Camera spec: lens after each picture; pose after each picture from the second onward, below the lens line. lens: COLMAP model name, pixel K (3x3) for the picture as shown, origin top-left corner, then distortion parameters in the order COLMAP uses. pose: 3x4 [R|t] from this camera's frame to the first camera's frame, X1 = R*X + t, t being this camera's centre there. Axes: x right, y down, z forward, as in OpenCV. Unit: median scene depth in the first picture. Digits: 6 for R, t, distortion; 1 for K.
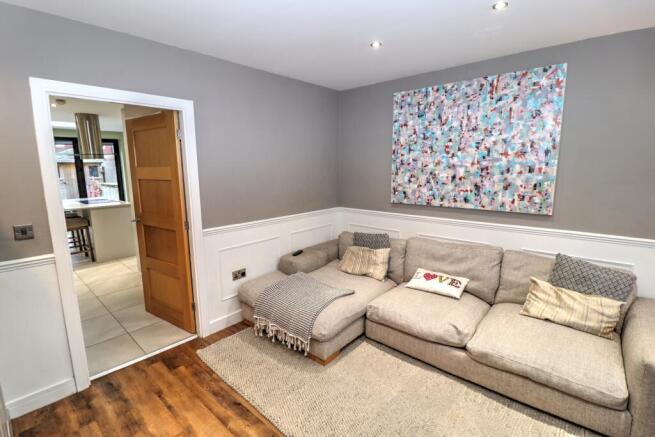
lens RADIAL K [[306.3, 0, 315.8], [0, 306.3, 219.0], [0, 0, 1]] dist [-0.007223, -0.006601]
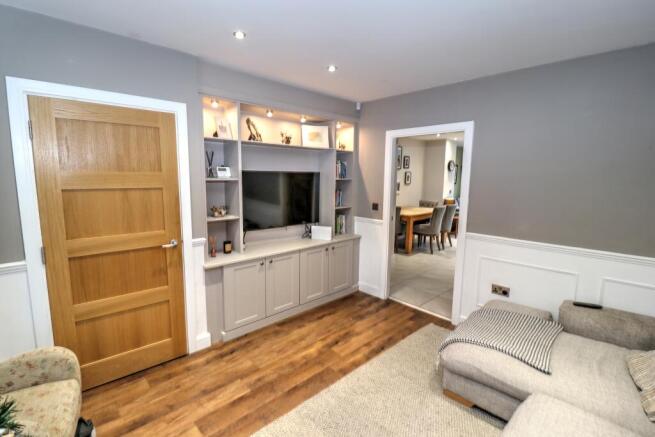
lens RADIAL K [[306.3, 0, 324.9], [0, 306.3, 216.0], [0, 0, 1]] dist [-0.007223, -0.006601]
pose [[-0.063804, 0.143729, -0.987558, 0.743557], [-0.181911, 0.971320, 0.153119, -0.097906], [0.981243, 0.189417, -0.035828, 0.490474]]
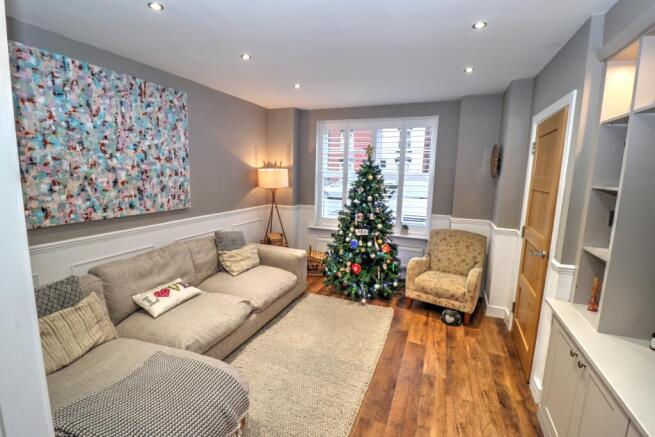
lens RADIAL K [[306.3, 0, 327.6], [0, 306.3, 219.3], [0, 0, 1]] dist [-0.007223, -0.006601]
pose [[-0.363778, -0.143950, 0.920296, -0.591022], [0.136694, 0.969041, 0.205607, -0.137942], [-0.921401, 0.200594, -0.332839, 0.808242]]
